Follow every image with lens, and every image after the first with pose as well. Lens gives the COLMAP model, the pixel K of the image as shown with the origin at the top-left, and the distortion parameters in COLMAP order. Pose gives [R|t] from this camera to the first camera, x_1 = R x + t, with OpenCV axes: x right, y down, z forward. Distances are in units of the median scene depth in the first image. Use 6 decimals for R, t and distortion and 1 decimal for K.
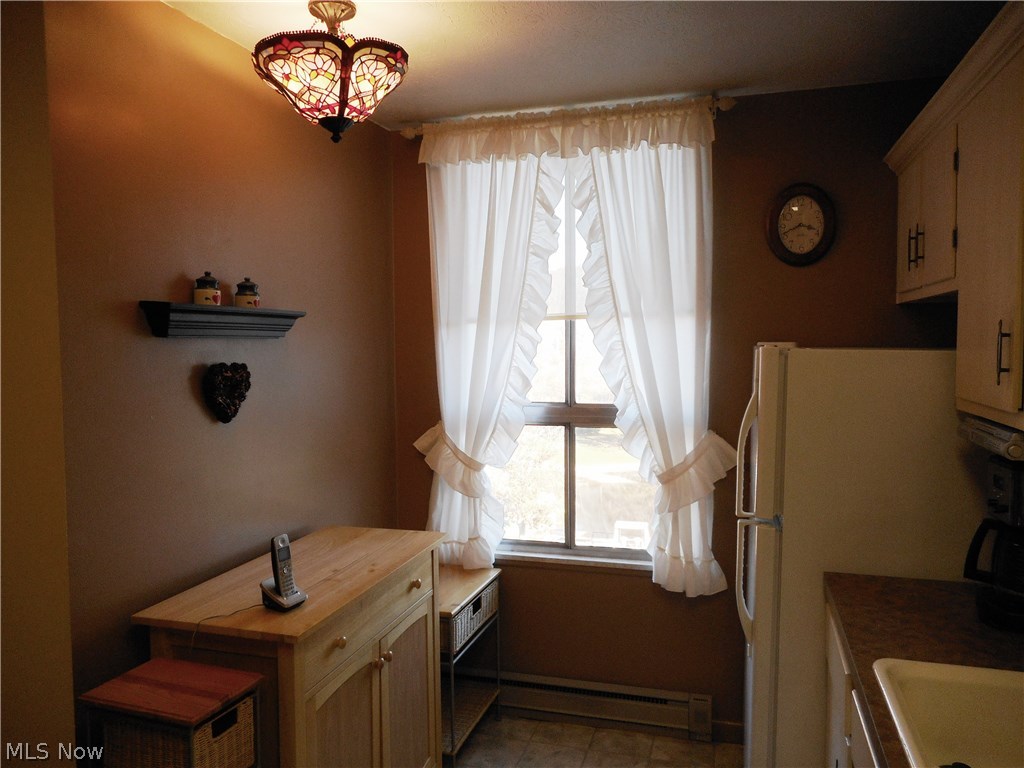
lens RADIAL K [[773.6, 0, 513.5], [0, 773.6, 392.7], [0, 0, 1]] dist [0.004595, 0.000021]
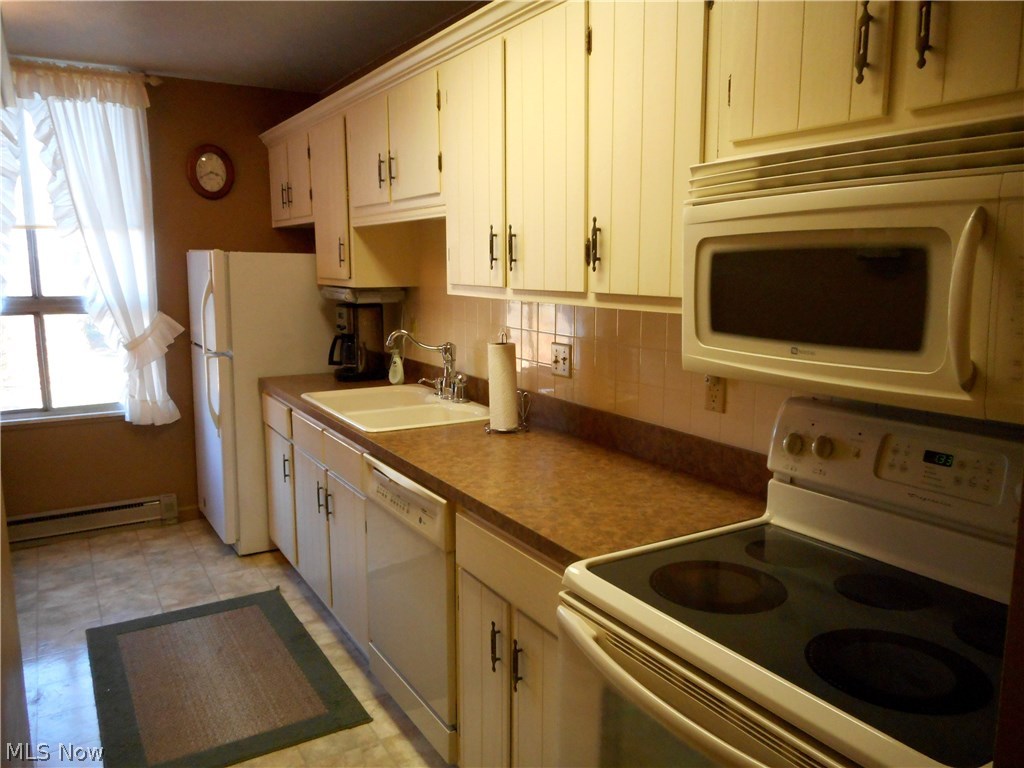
lens RADIAL K [[773.6, 0, 508.7], [0, 773.6, 384.7], [0, 0, 1]] dist [0.004595, 0.000021]
pose [[0.678955, -0.105441, 0.726569, -0.370058], [0.039592, 0.993452, 0.107174, 0.056599], [-0.733112, -0.044000, 0.678683, -0.466294]]
